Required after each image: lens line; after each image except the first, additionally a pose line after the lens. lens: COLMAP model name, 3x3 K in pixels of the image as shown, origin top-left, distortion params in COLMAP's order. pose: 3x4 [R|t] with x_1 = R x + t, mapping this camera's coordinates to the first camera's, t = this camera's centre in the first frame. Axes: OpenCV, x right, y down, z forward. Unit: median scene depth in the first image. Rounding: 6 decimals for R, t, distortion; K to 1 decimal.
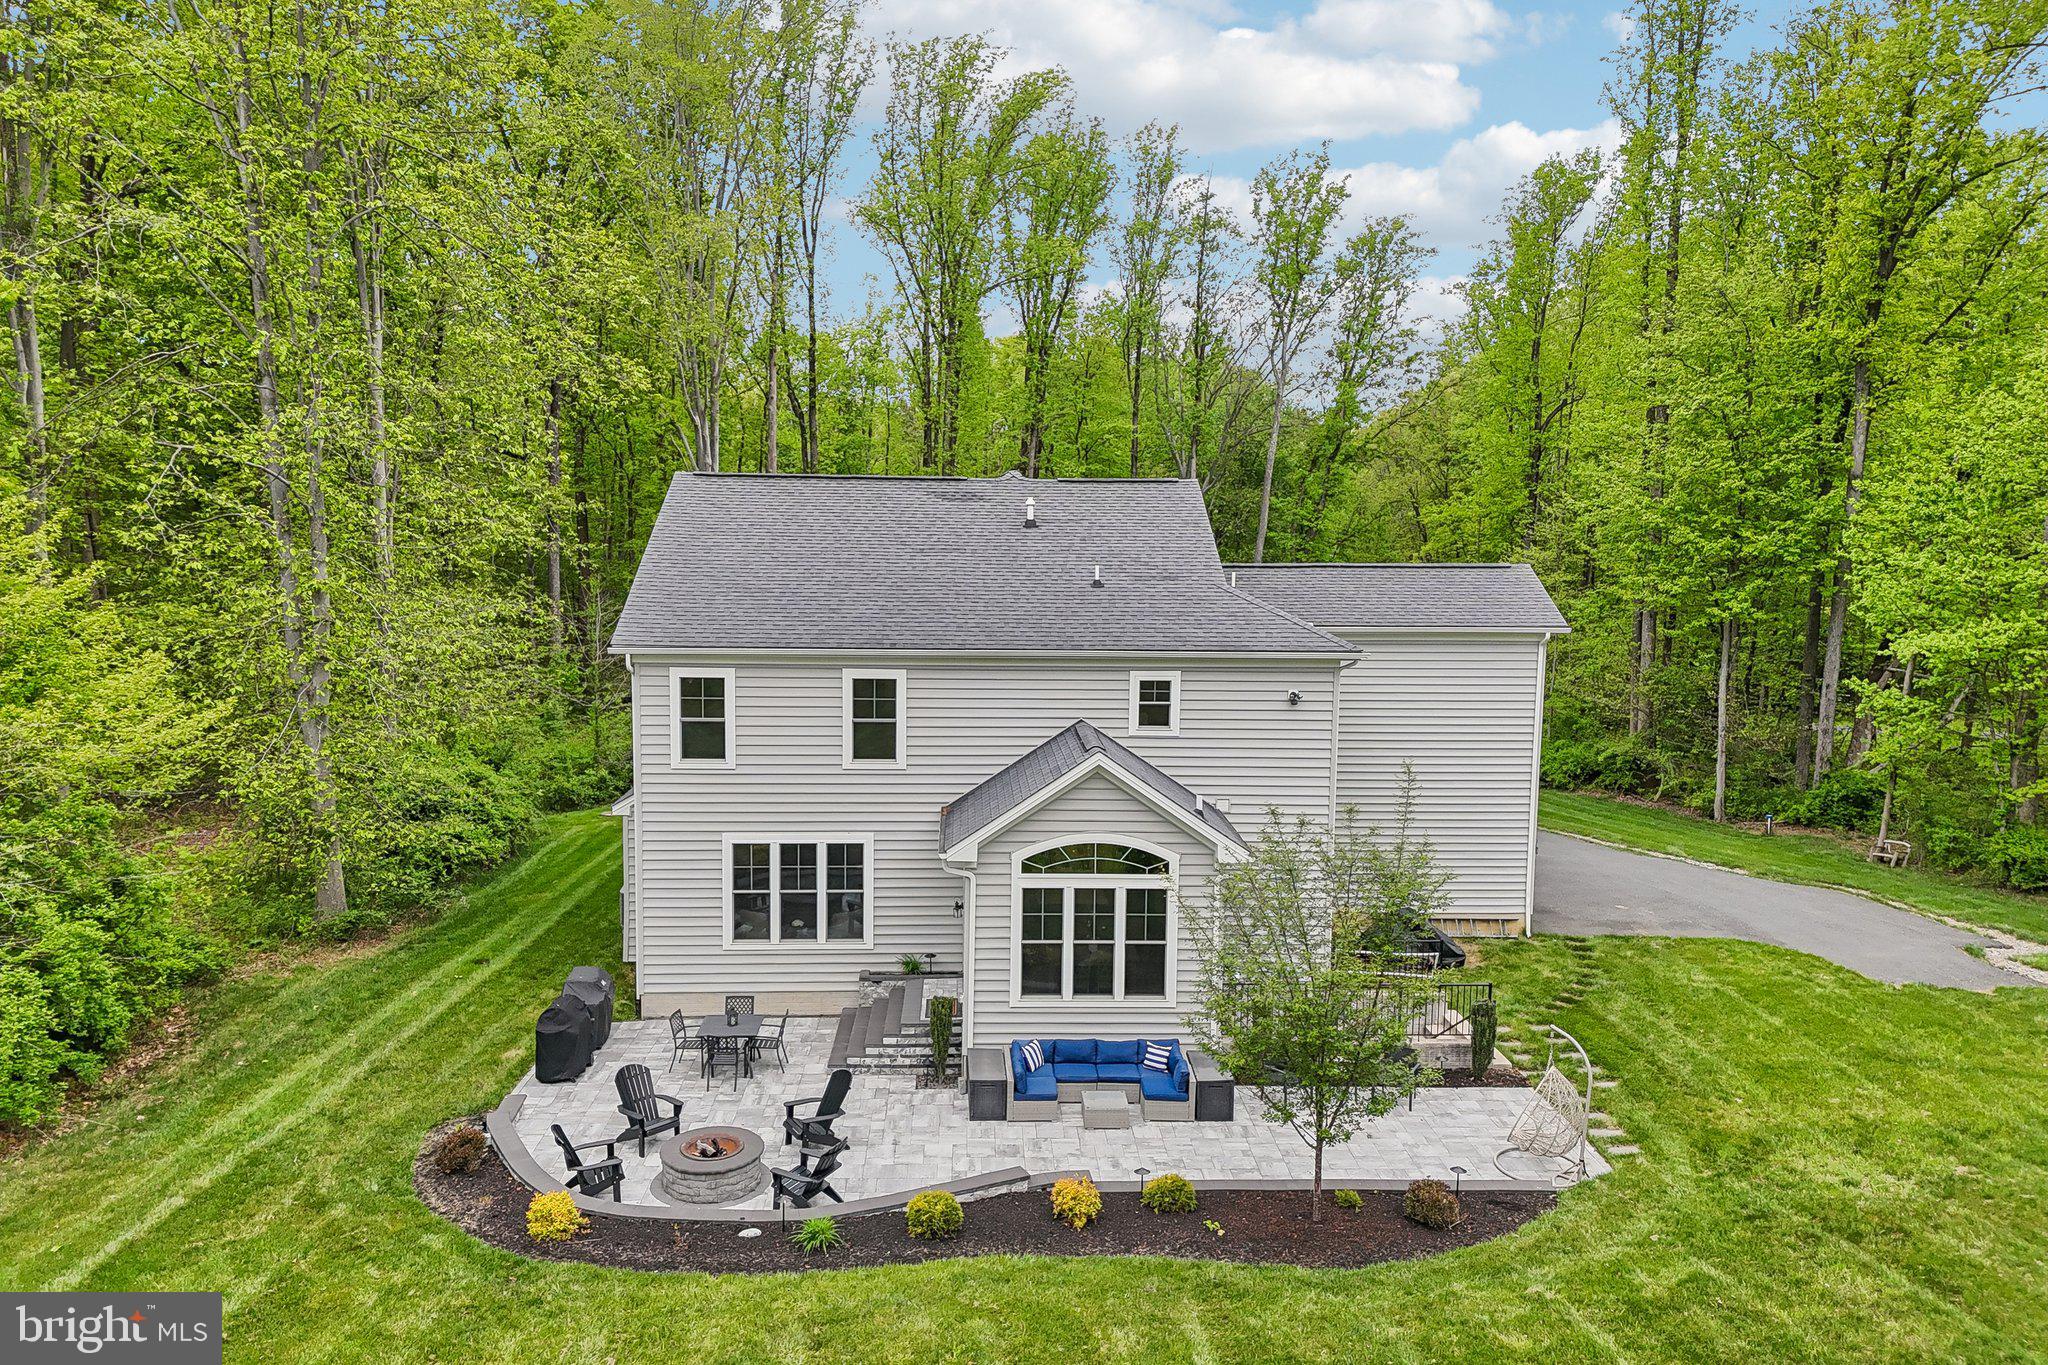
lens RADIAL K [[1517.2, 0, 1030.3], [0, 1517.2, 676.6], [0, 0, 1]] dist [0.074204, -0.082182]
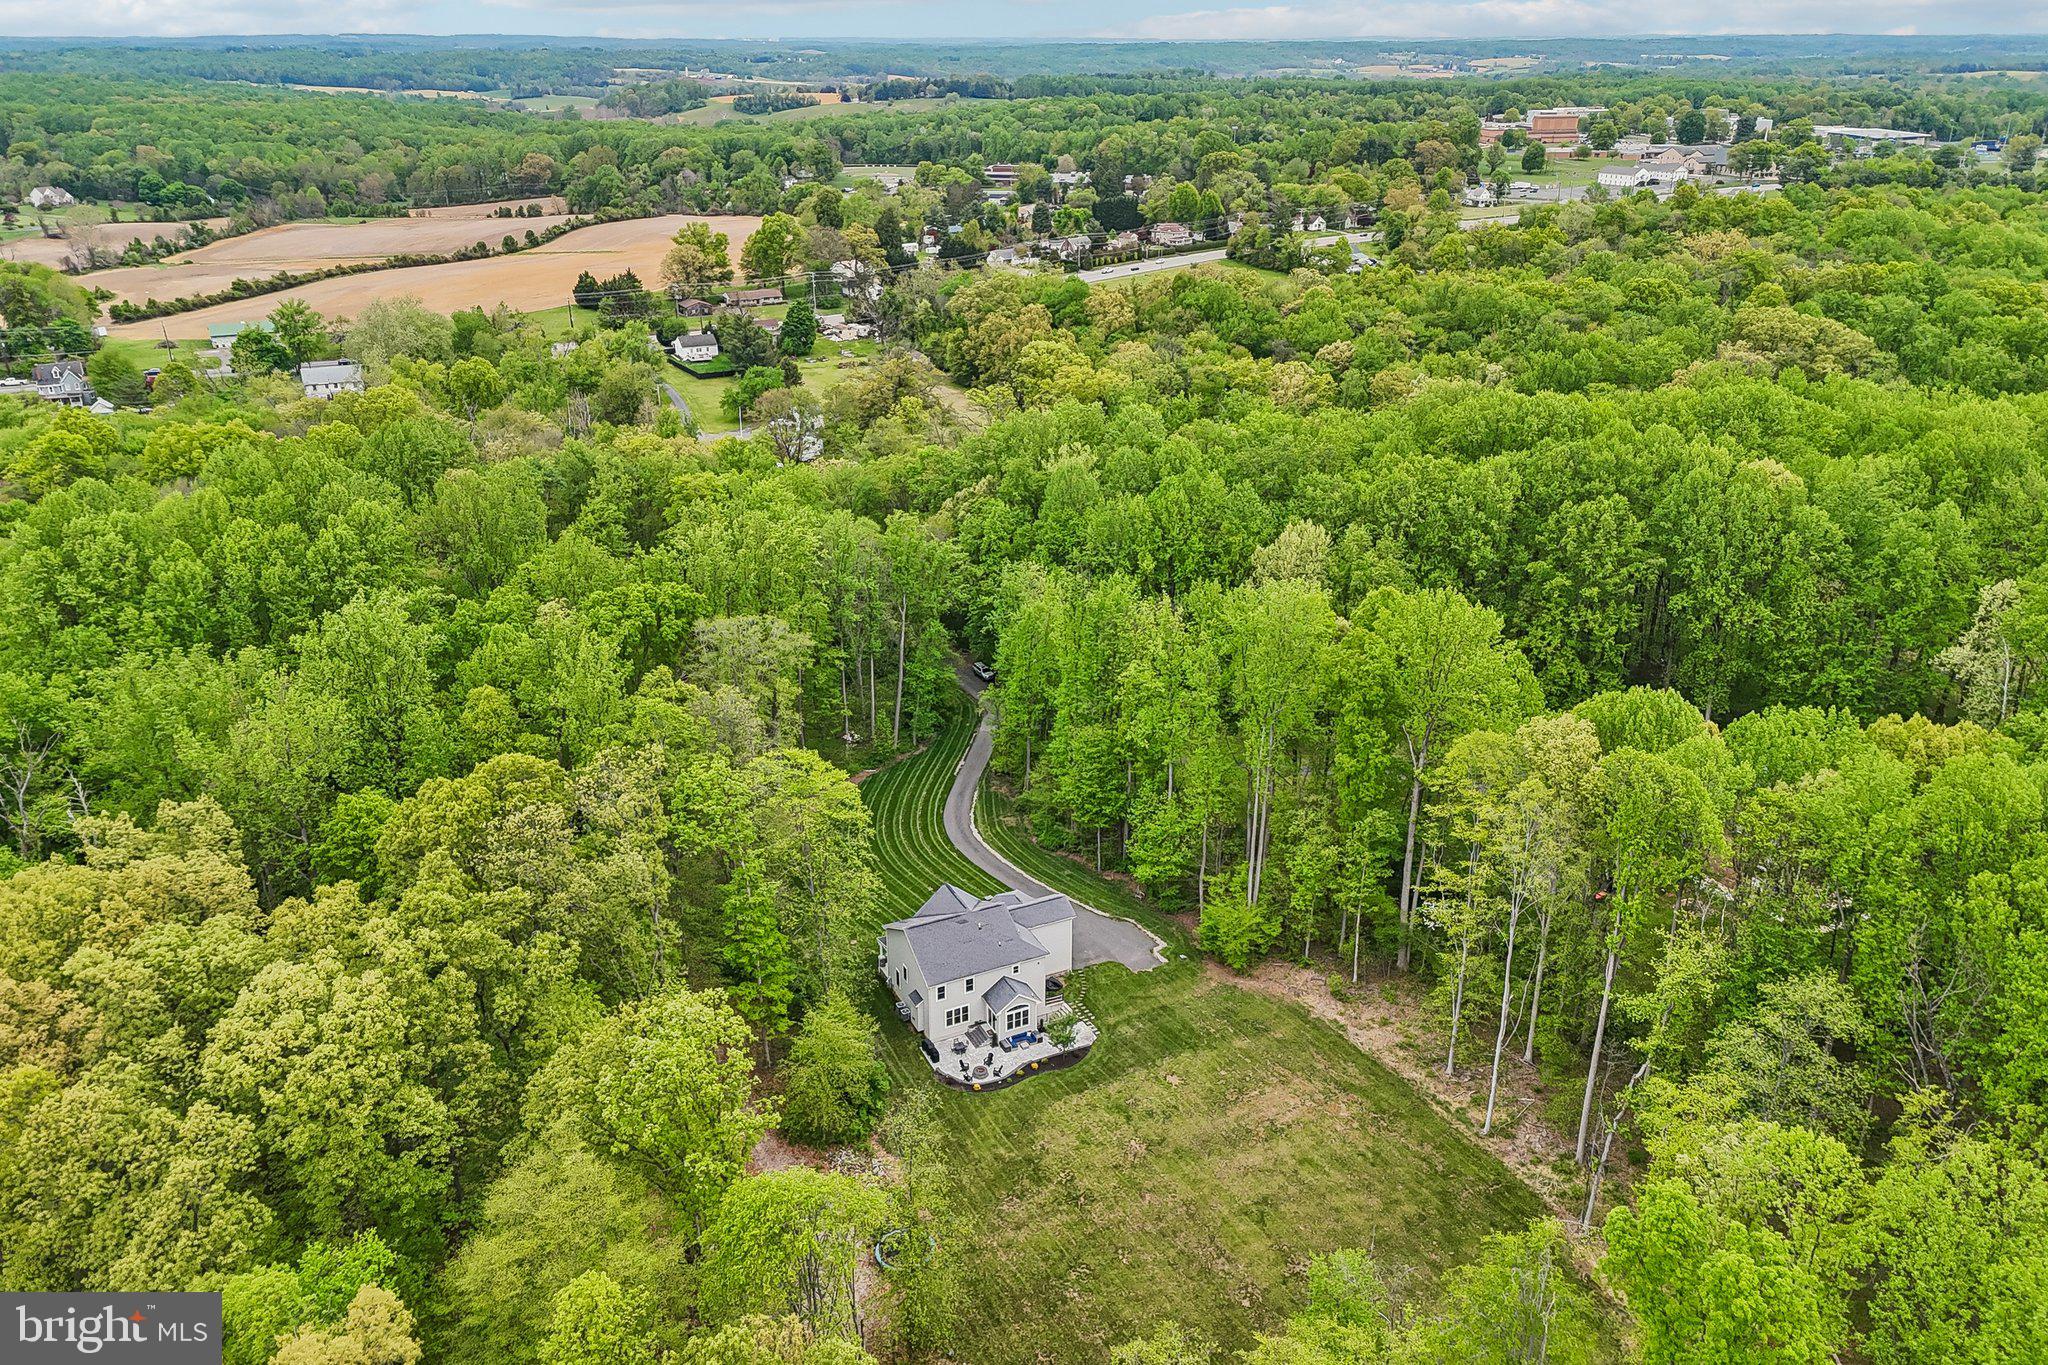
lens RADIAL K [[1517.2, 0, 1030.3], [0, 1517.2, 676.6], [0, 0, 1]] dist [0.074204, -0.082182]
pose [[0.916392, -0.161722, 0.366157, -1.751751], [0.062389, 0.961277, 0.268429, -2.531879], [-0.395389, -0.223142, 0.890997, -3.778941]]
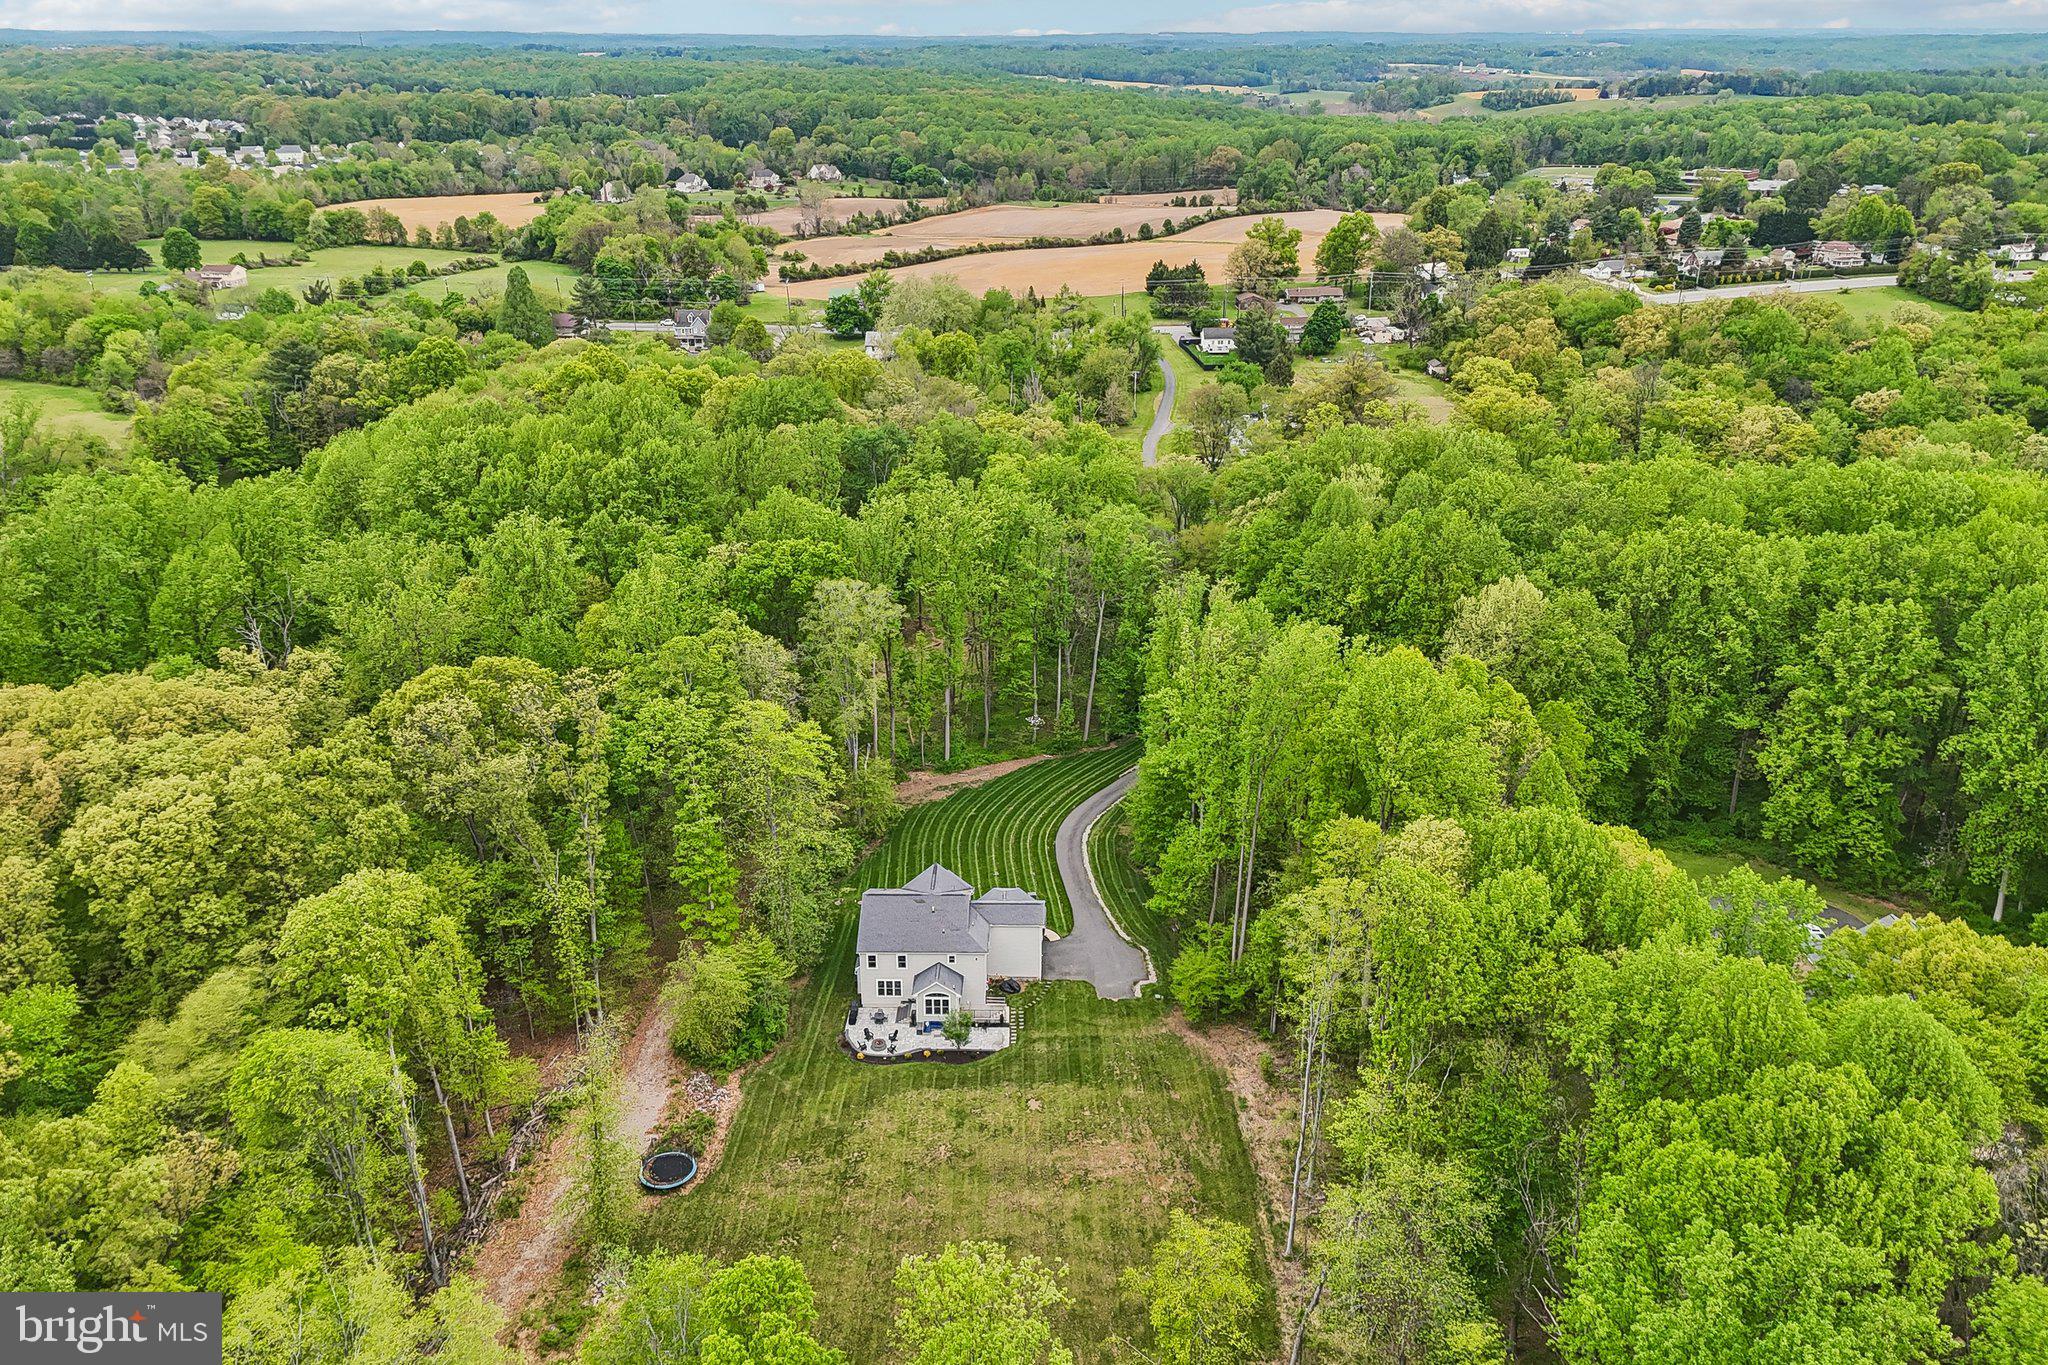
lens RADIAL K [[1517.2, 0, 1030.3], [0, 1517.2, 676.6], [0, 0, 1]] dist [0.074204, -0.082182]
pose [[0.998435, 0.013794, -0.054203, 0.671344], [0.000613, 0.966352, 0.257223, -2.472973], [0.055928, -0.256853, 0.964831, -4.198438]]
